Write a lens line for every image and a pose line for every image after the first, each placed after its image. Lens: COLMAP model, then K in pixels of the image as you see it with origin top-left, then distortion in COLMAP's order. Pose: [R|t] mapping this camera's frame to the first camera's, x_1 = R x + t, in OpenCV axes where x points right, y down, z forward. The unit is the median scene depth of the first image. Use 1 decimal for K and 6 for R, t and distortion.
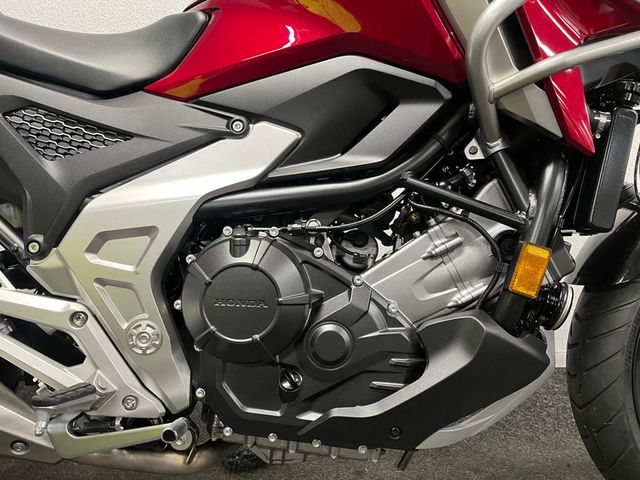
lens RADIAL K [[506.3, 0, 320.0], [0, 506.3, 240.0], [0, 0, 1]] dist [0.030811, 0.000044]
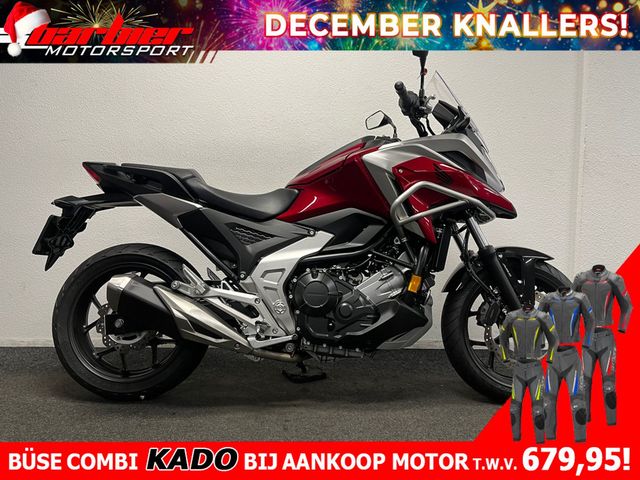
lens RADIAL K [[479.9, 0, 320.0], [0, 479.9, 240.0], [0, 0, 1]] dist [0.032090, -0.002560]
pose [[0.999917, 0.001548, 0.012817, -0.151396], [-0.000432, 0.996243, -0.086597, 0.045666], [-0.012902, 0.086584, 0.996161, -1.638052]]
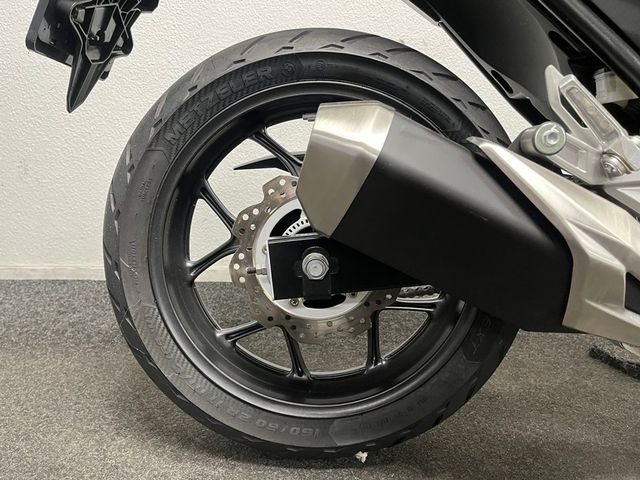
lens RADIAL K [[506.3, 0, 320.0], [0, 506.3, 240.0], [0, 0, 1]] dist [0.030811, 0.000044]
pose [[0.999721, 0.009309, -0.021715, -1.166590], [-0.006661, 0.992873, 0.118990, 0.118578], [0.022668, -0.118812, 0.992658, 0.133502]]
